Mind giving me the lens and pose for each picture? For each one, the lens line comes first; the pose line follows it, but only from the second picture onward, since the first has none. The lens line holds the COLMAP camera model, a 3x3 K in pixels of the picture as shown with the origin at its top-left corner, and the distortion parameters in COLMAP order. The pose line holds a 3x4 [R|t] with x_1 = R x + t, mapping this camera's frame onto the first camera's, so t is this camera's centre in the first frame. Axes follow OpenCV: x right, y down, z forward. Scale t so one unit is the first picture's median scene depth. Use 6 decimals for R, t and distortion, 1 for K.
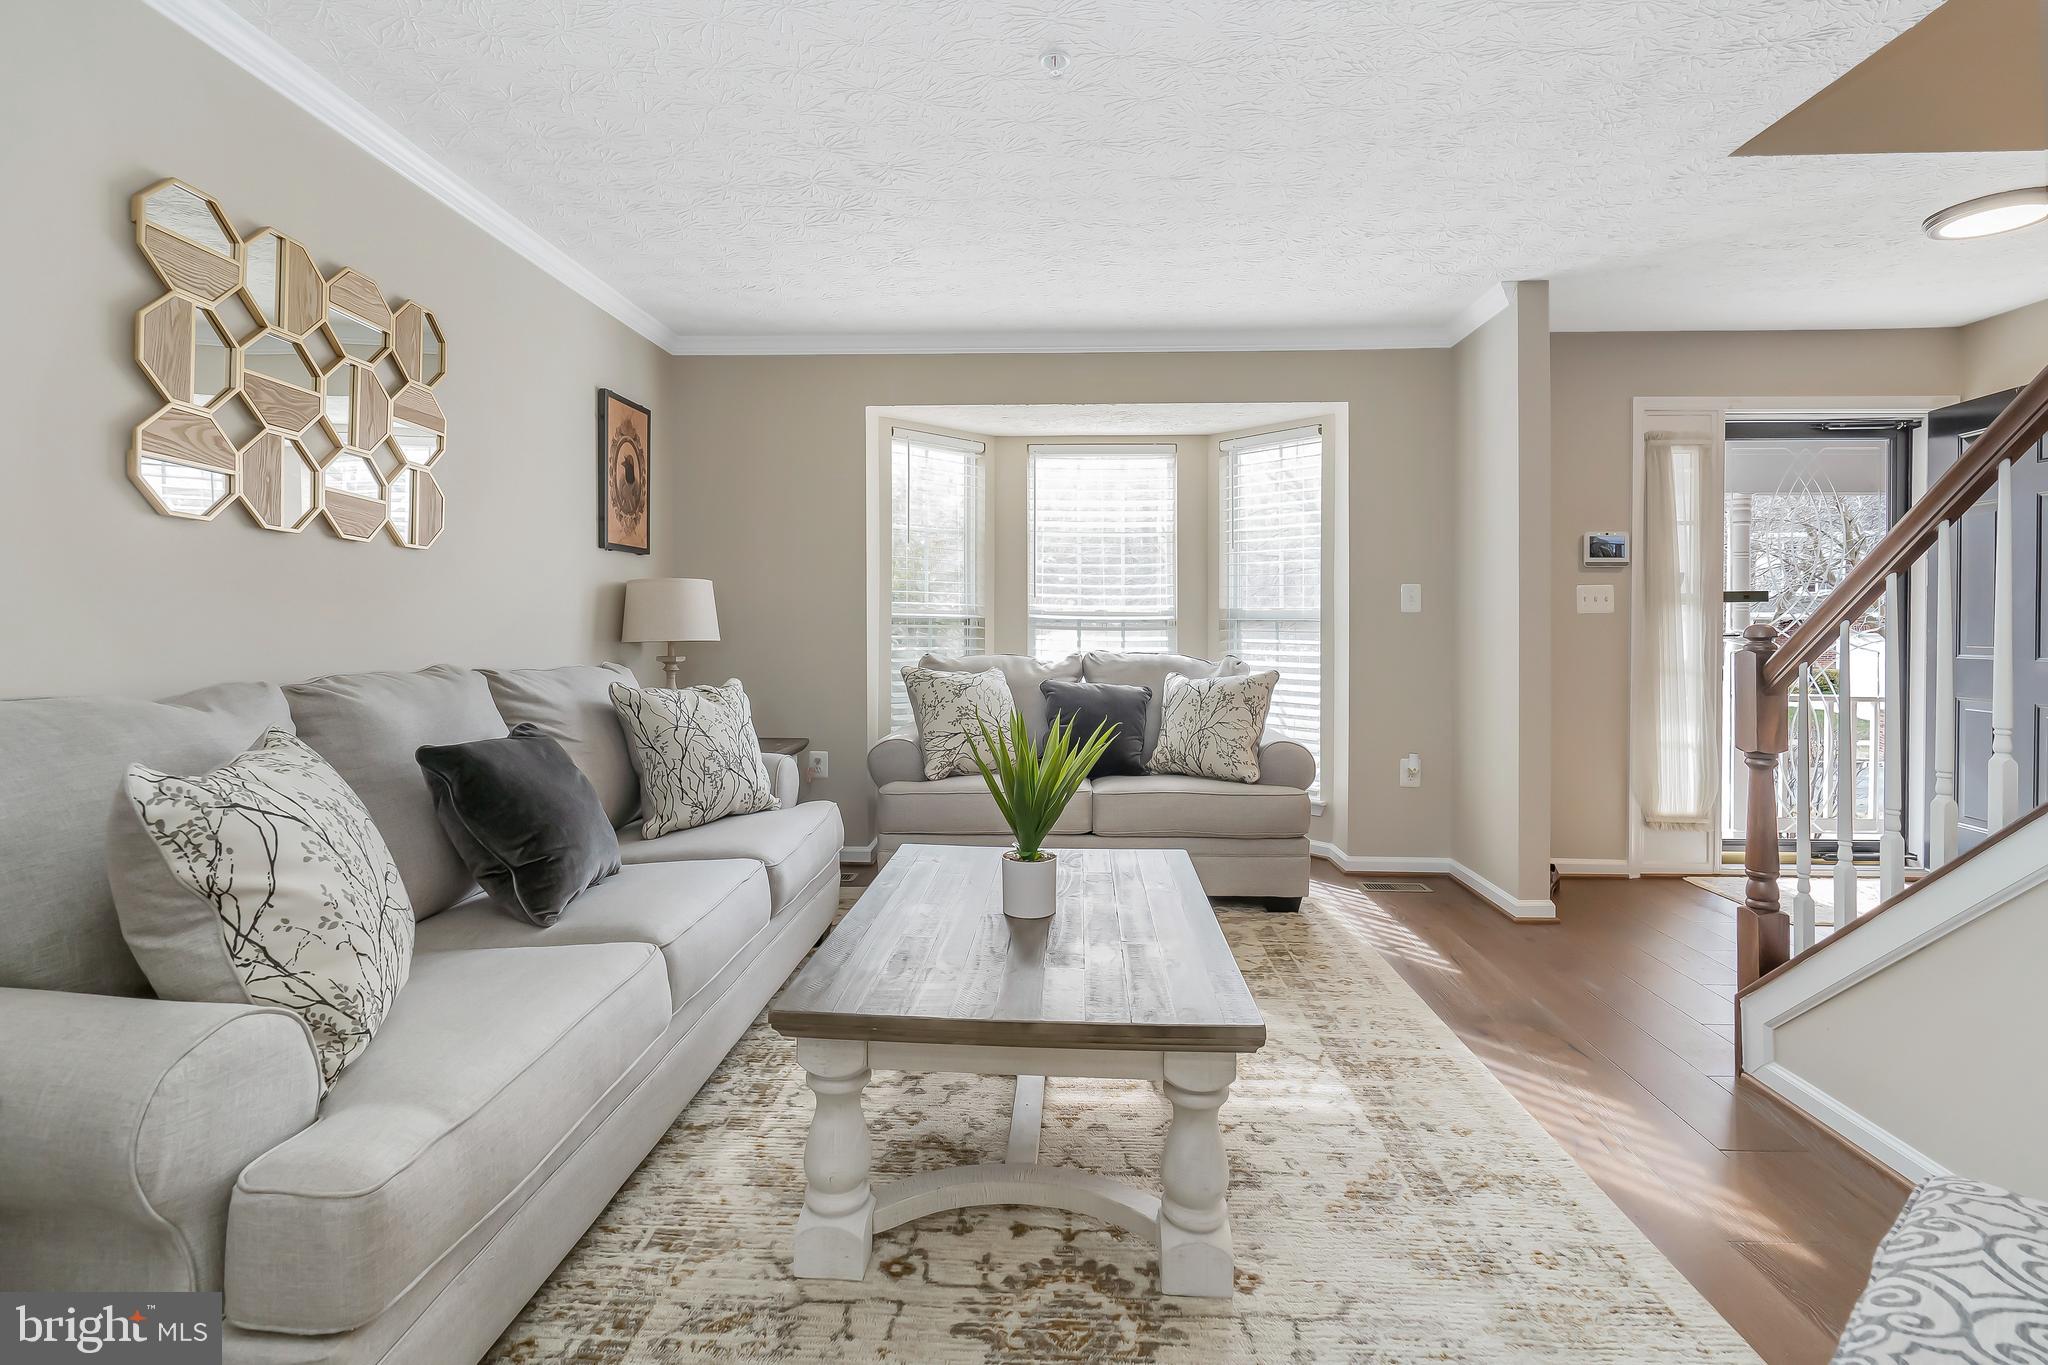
lens RADIAL K [[952.7, 0, 1006.5], [0, 952.7, 625.1], [0, 0, 1]] dist [-0.005187, 0.001288]
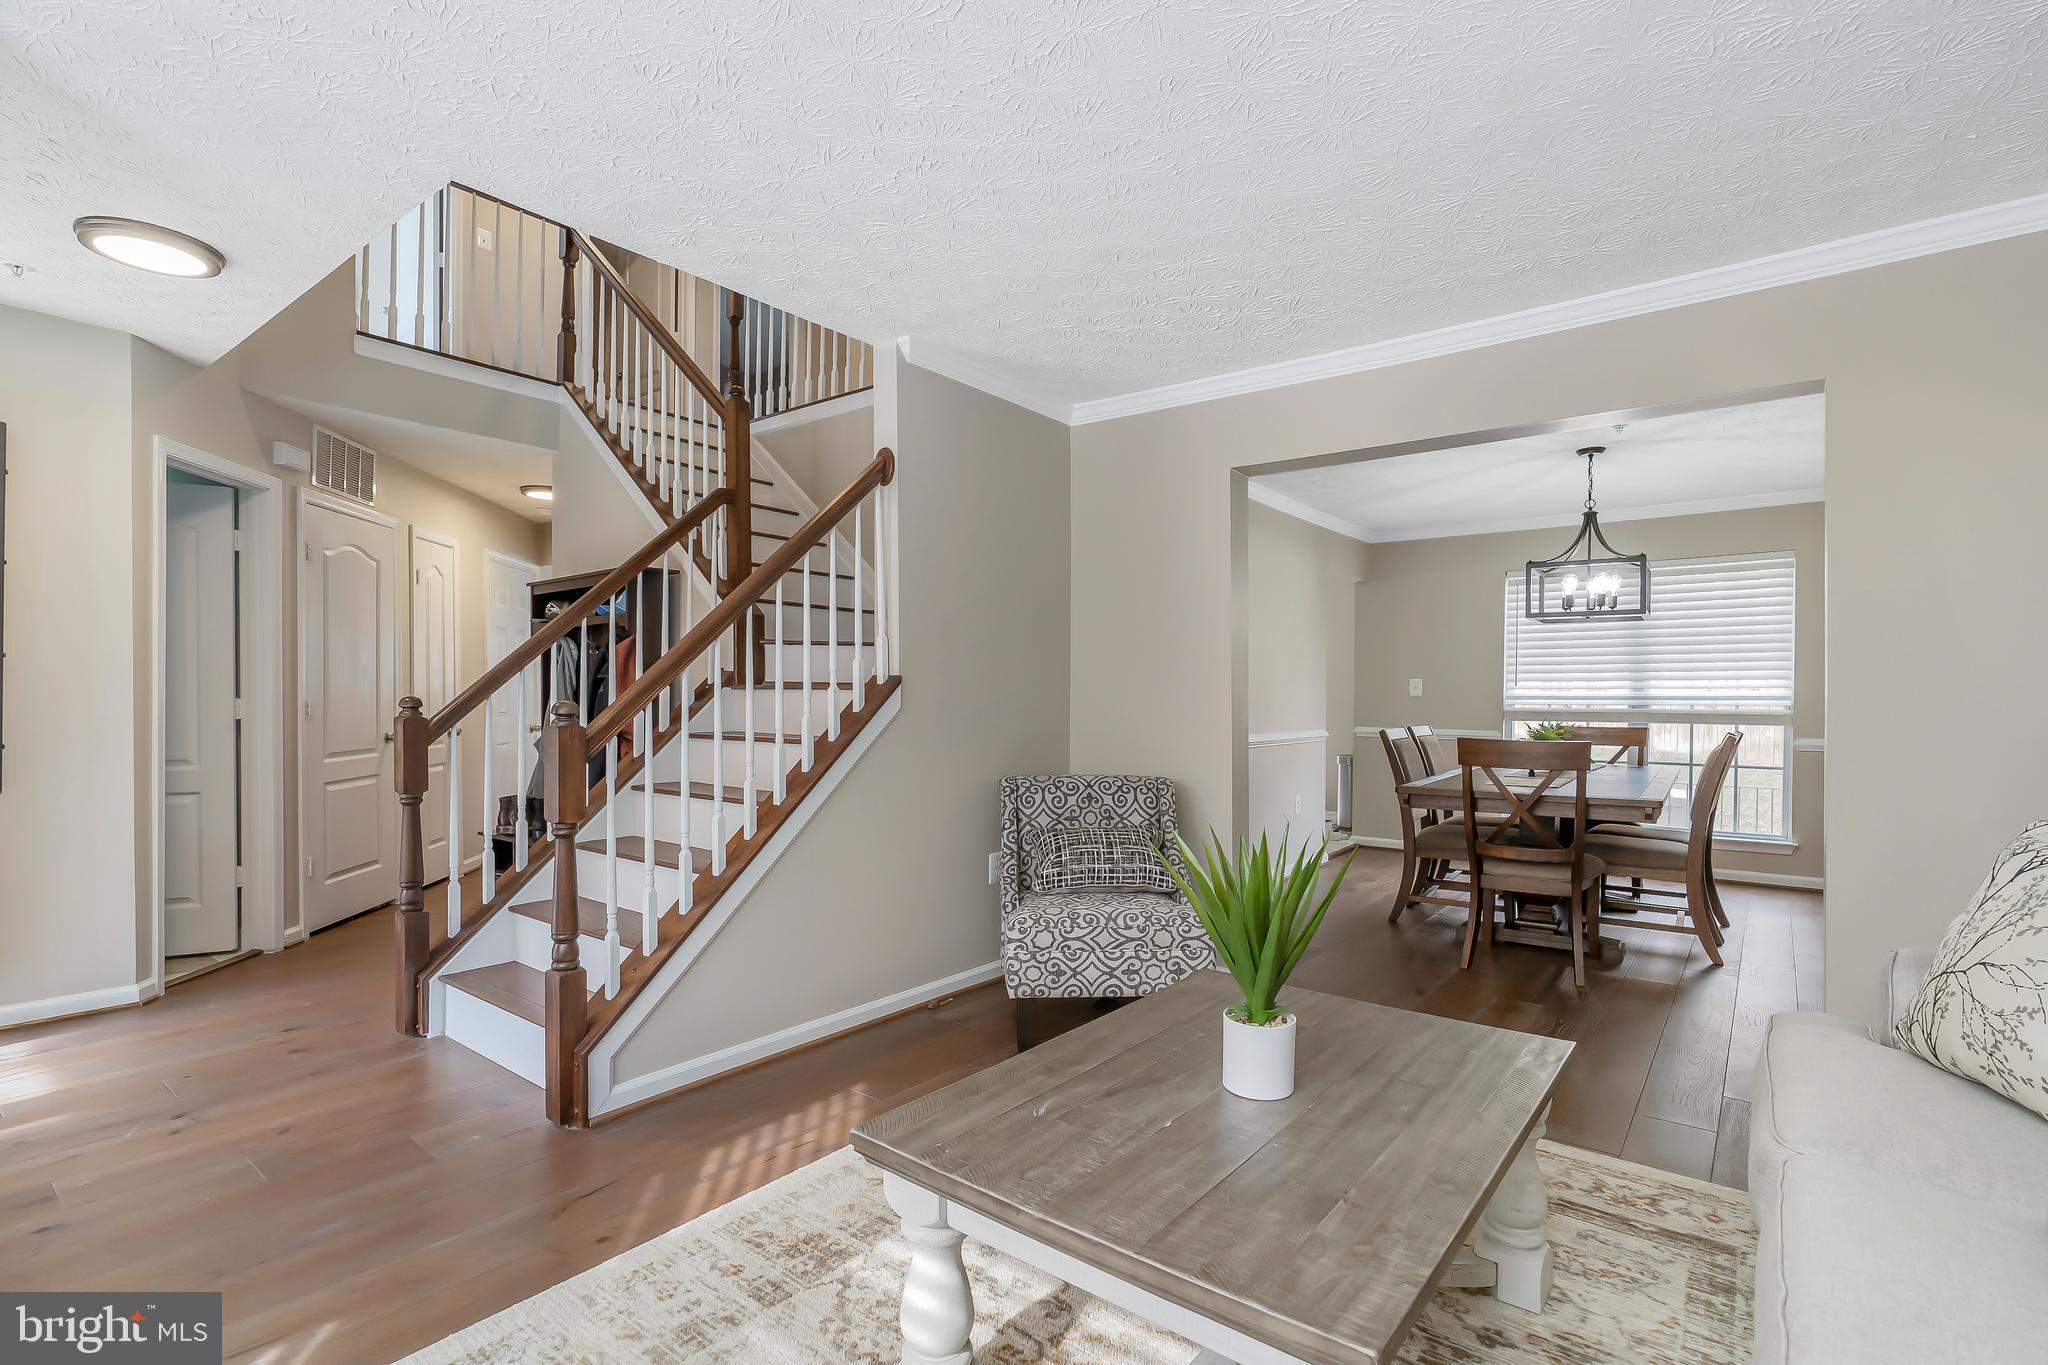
lens RADIAL K [[952.7, 0, 1041.4], [0, 952.7, 677.7], [0, 0, 1]] dist [-0.005187, 0.001288]
pose [[-0.827359, -0.008087, 0.561616, -0.237359], [-0.008782, 0.999960, 0.001462, -0.032698], [-0.561605, -0.003723, -0.827397, 1.556035]]
